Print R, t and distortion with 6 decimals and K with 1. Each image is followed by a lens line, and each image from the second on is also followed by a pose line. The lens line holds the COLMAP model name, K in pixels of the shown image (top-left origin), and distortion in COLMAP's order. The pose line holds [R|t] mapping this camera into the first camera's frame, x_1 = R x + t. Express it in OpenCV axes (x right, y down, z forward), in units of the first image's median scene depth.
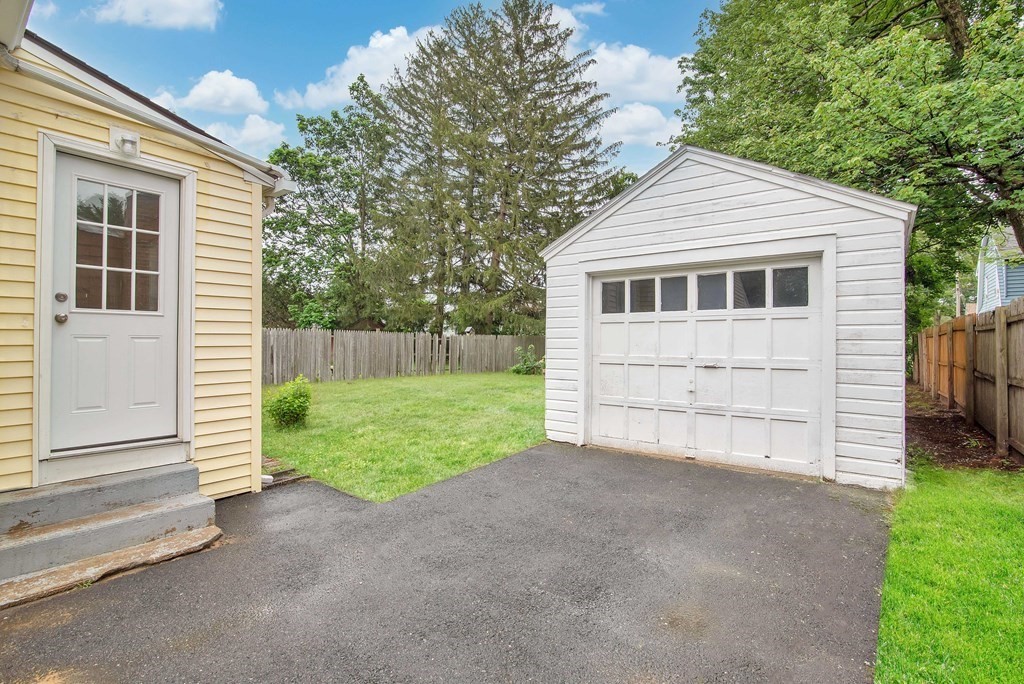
lens RADIAL K [[475.5, 0, 512.0], [0, 475.5, 342.0], [0, 0, 1]] dist [-0.025322, -0.000173]
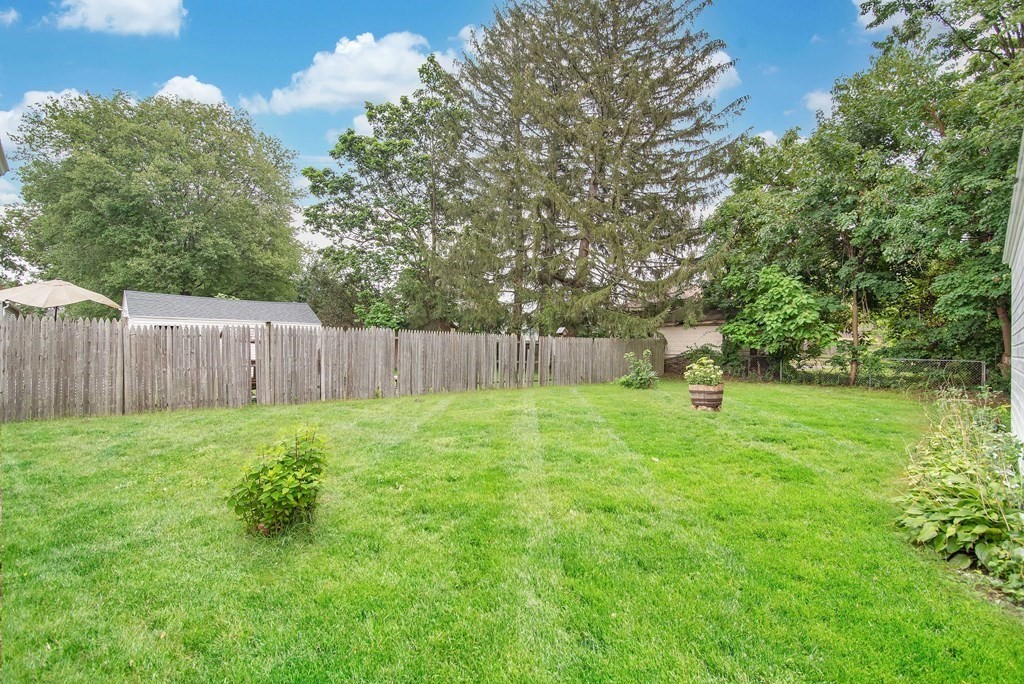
lens RADIAL K [[474.6, 0, 512.0], [0, 474.6, 342.0], [0, 0, 1]] dist [-0.008963, 0.000760]
pose [[0.990366, 0.000916, -0.138471, -0.046442], [-0.002450, 0.999938, -0.010908, 0.001395], [0.138453, 0.011142, 0.990306, 0.141911]]
